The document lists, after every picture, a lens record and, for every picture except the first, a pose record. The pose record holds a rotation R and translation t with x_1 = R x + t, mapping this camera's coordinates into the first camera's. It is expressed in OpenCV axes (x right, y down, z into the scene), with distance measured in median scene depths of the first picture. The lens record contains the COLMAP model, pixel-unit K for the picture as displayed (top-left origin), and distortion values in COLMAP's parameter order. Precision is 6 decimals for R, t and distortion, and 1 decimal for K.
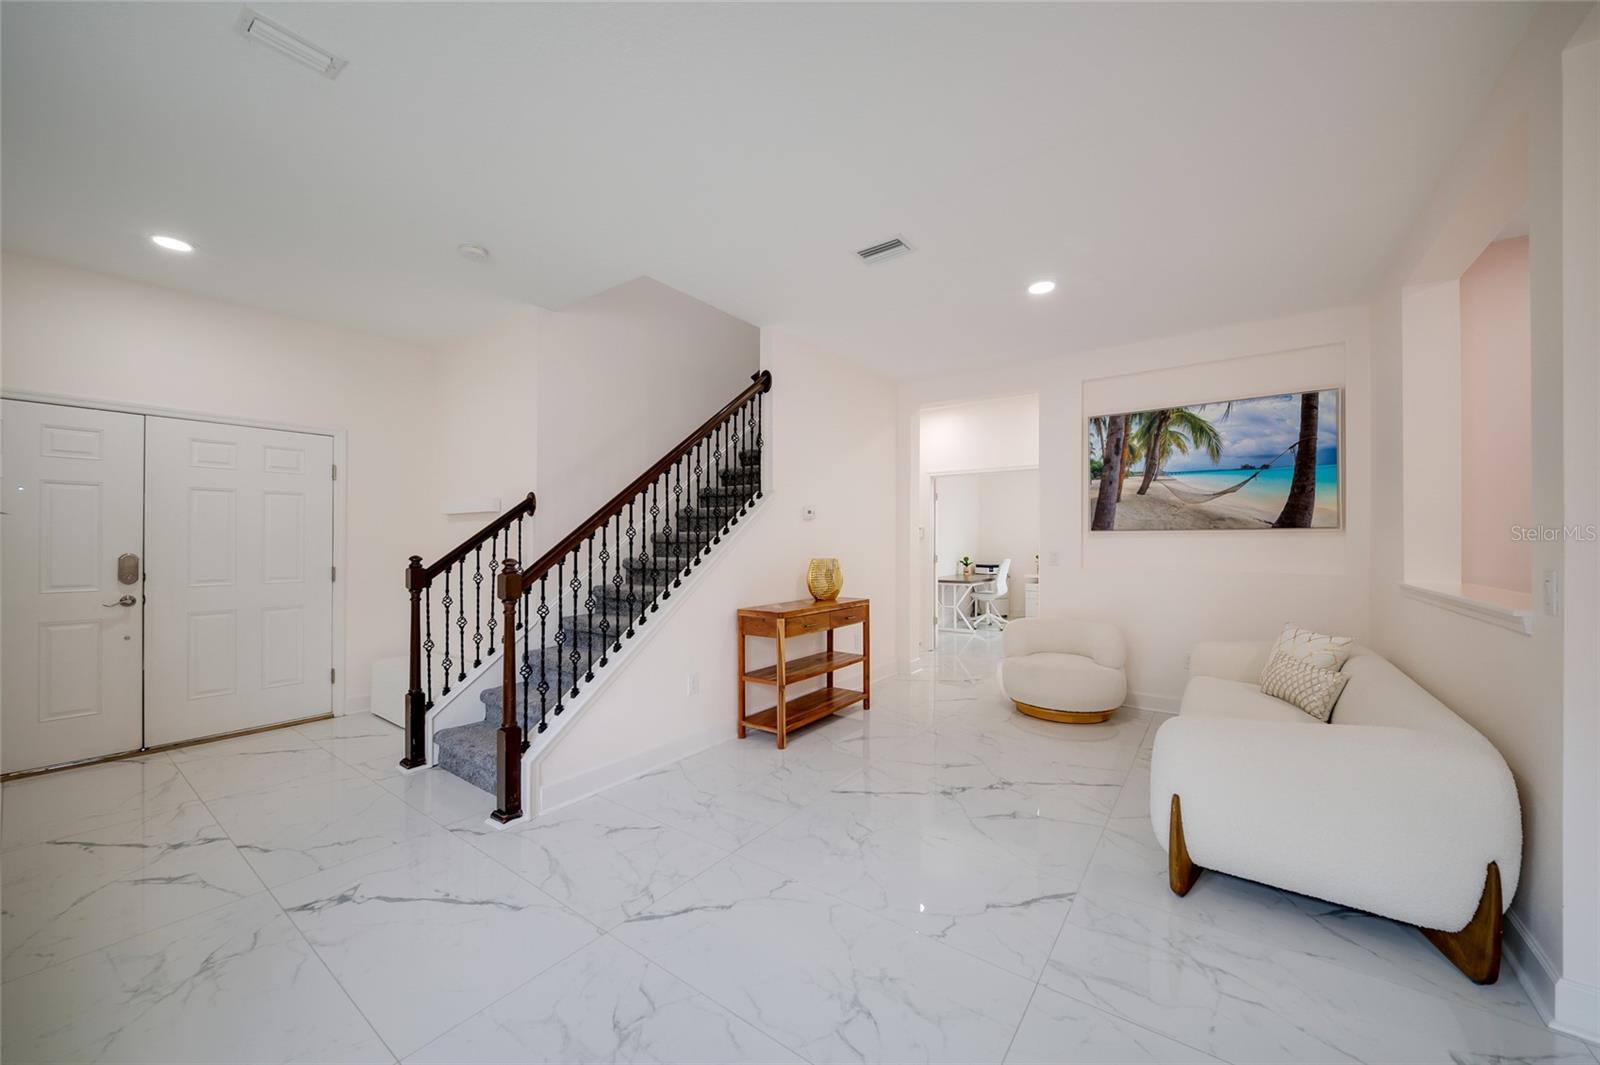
lens RADIAL K [[578.4, 0, 804.4], [0, 578.4, 535.9], [0, 0, 1]] dist [0.002953, -0.002383]
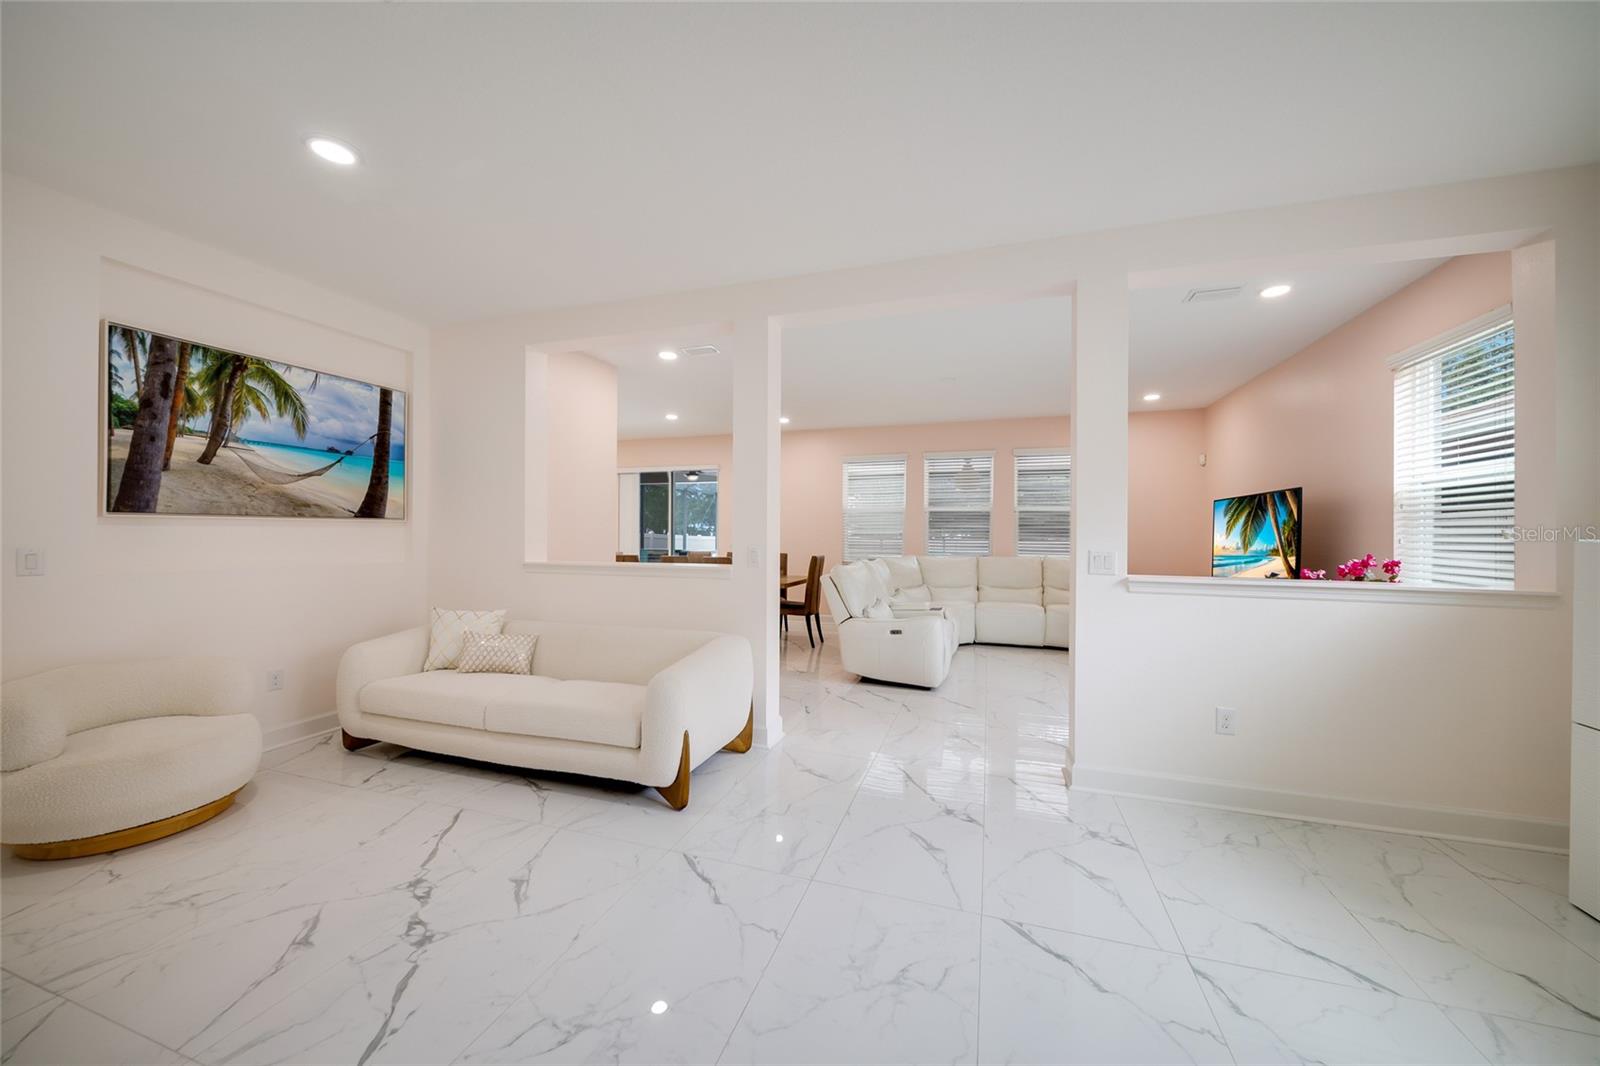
lens RADIAL K [[578.4, 0, 800.1], [0, 578.4, 524.8], [0, 0, 1]] dist [0.002953, -0.002383]
pose [[-0.293644, 0.013524, 0.955819, -0.306868], [-0.010189, 0.999799, -0.017276, 0.007172], [-0.955861, -0.014812, -0.293447, 0.533096]]
